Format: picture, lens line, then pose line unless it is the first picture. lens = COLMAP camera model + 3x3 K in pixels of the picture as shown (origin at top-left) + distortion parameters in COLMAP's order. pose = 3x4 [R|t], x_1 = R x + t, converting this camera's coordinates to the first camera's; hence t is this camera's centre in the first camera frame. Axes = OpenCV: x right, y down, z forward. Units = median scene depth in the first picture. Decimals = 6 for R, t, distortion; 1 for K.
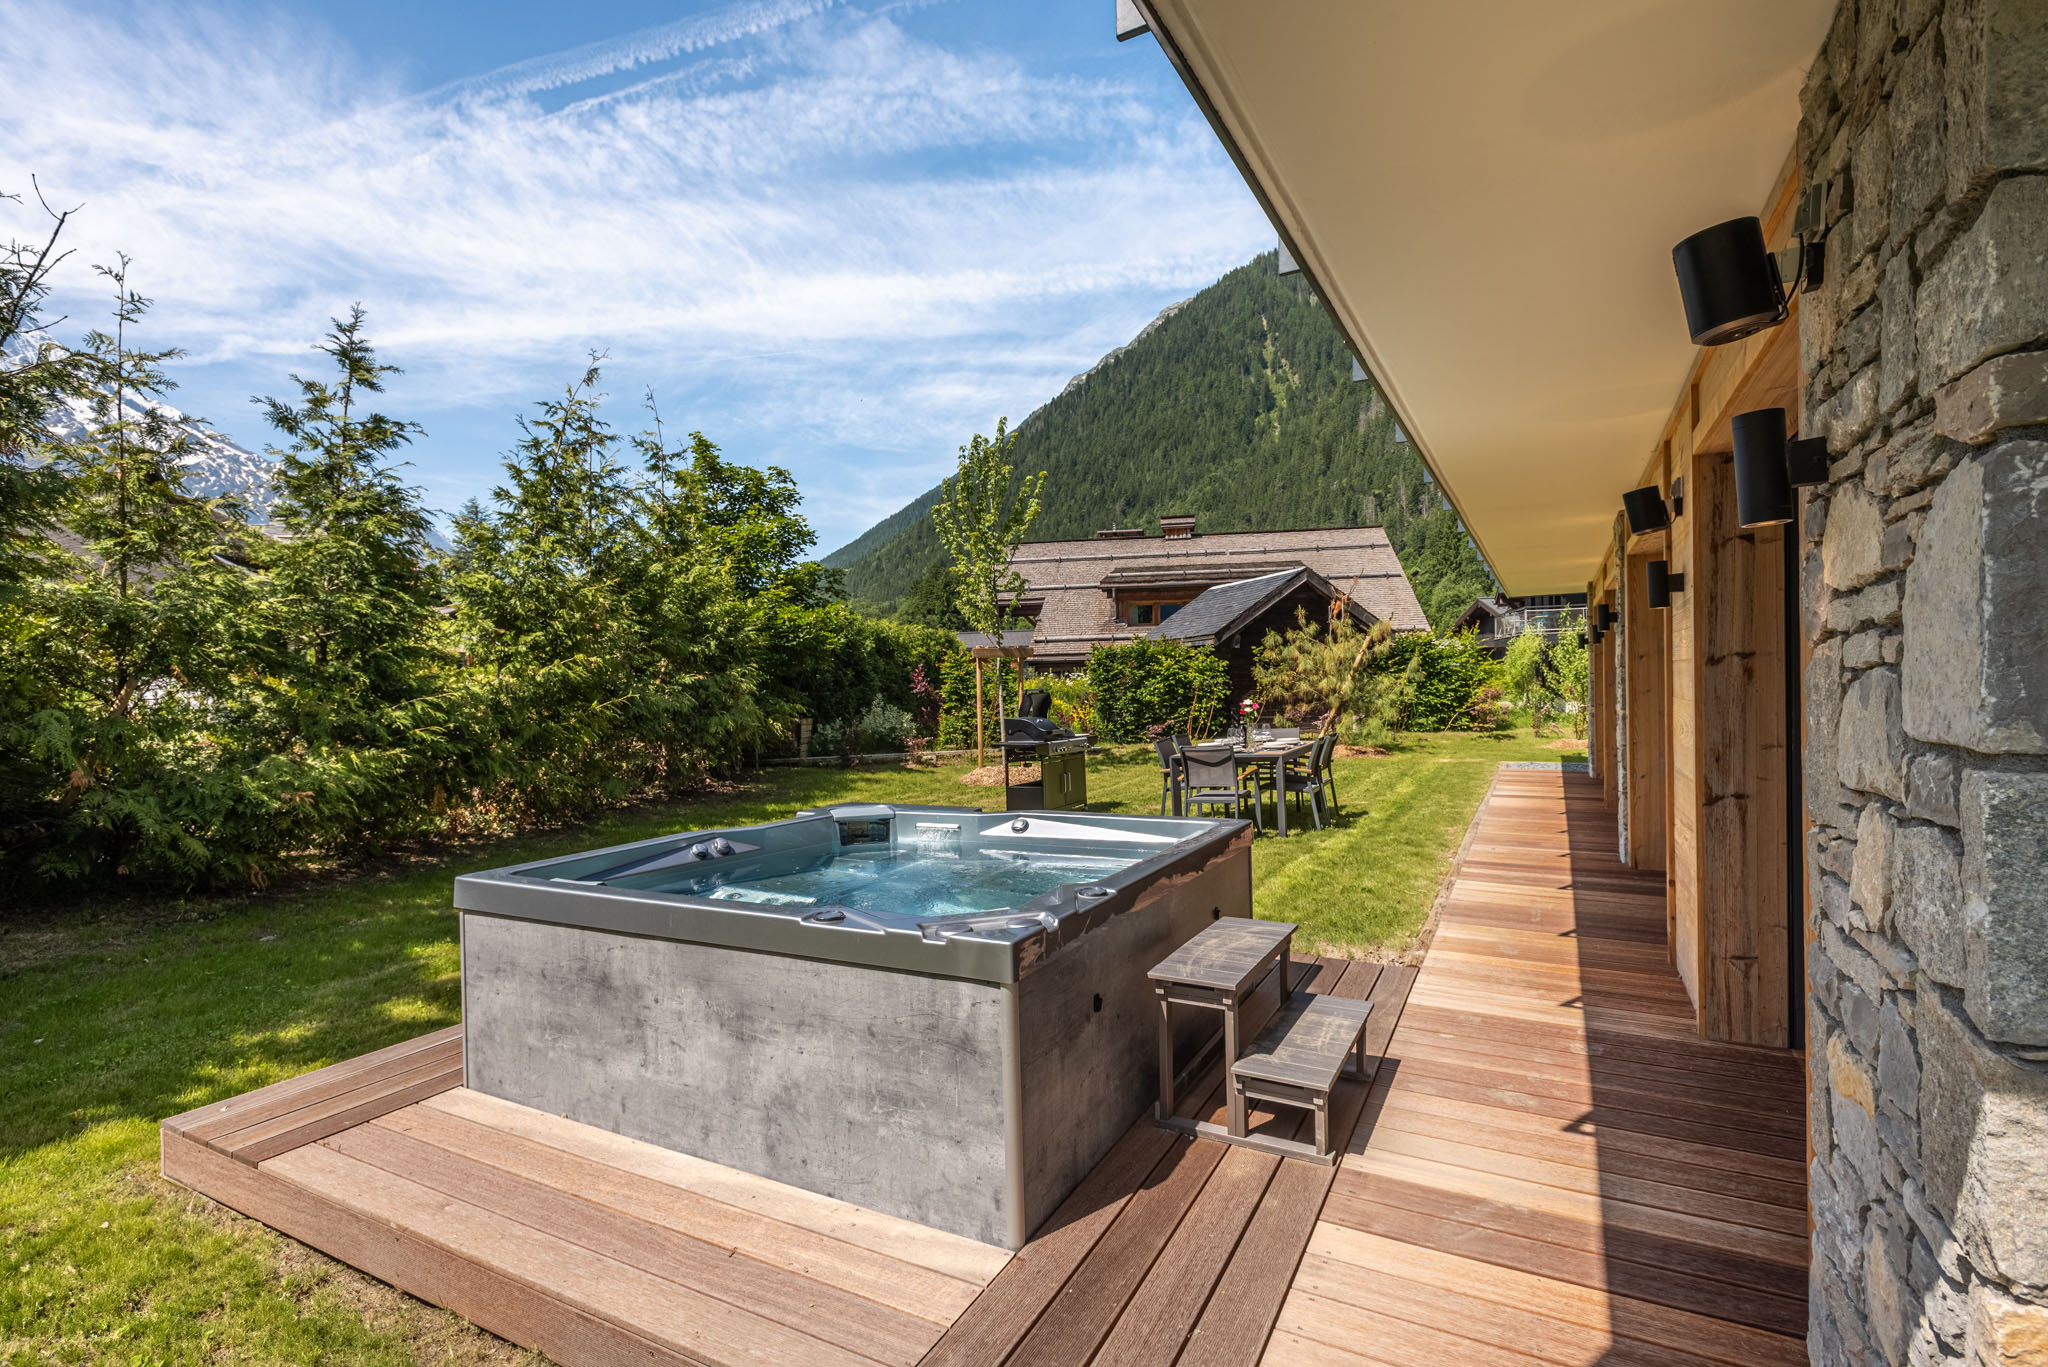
lens RADIAL K [[1027.2, 0, 1007.4], [0, 1027.2, 687.9], [0, 0, 1]] dist [0.012328, -0.000933]
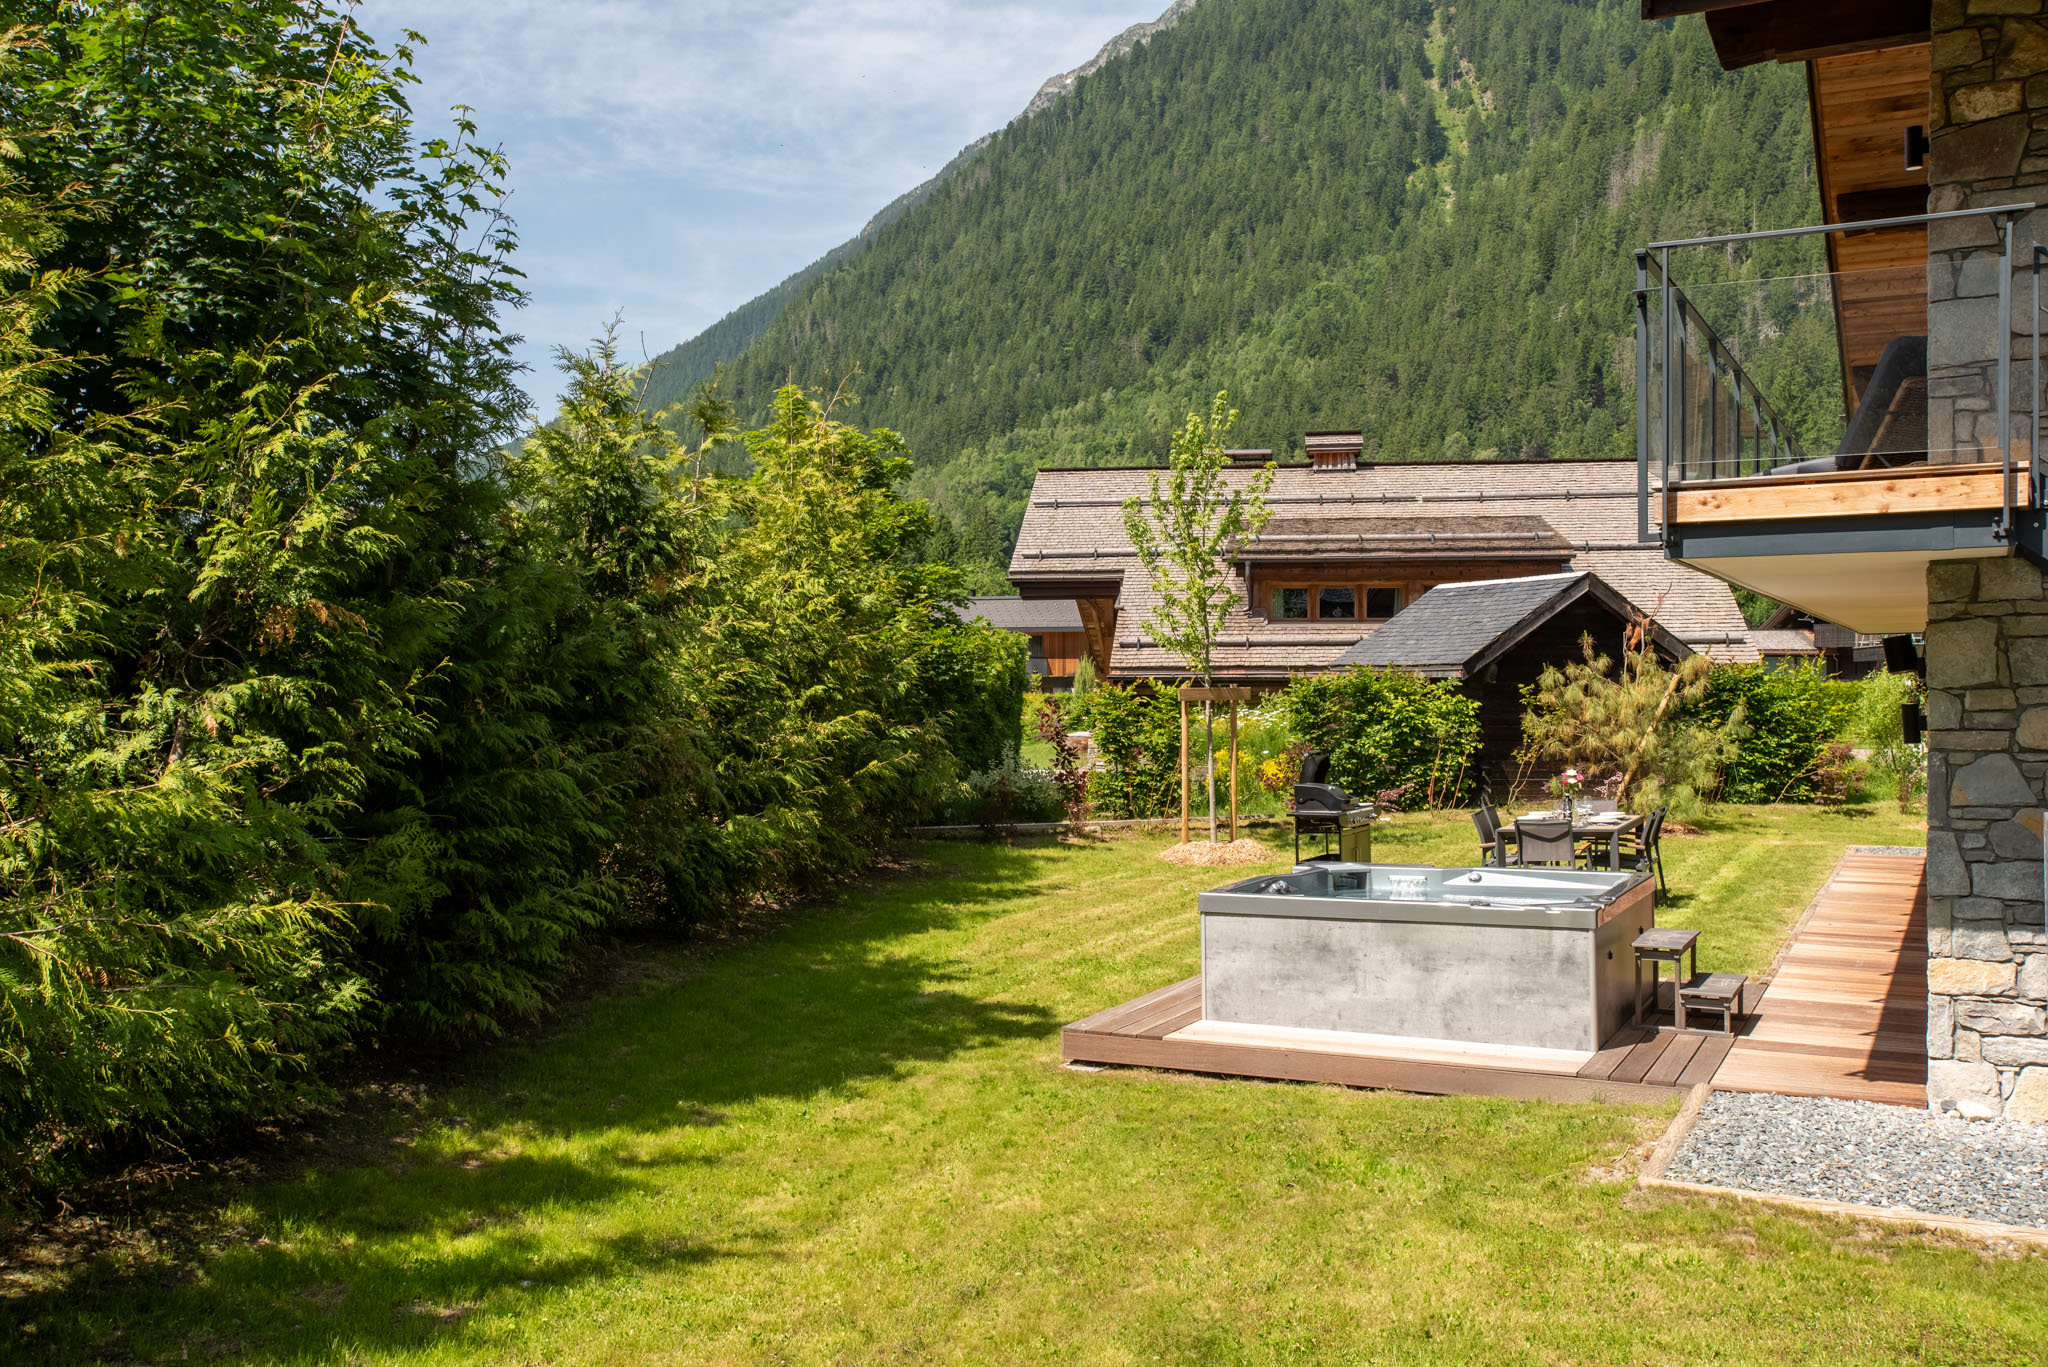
lens RADIAL K [[2019.4, 0, 1024.0], [0, 2019.4, 683.5], [0, 0, 1]] dist [0.048568, 0.002044]
pose [[0.998514, 0.017269, 0.051678, -0.194163], [-0.016872, 0.999825, -0.008112, -0.023717], [-0.051809, 0.007229, 0.998631, -0.436143]]
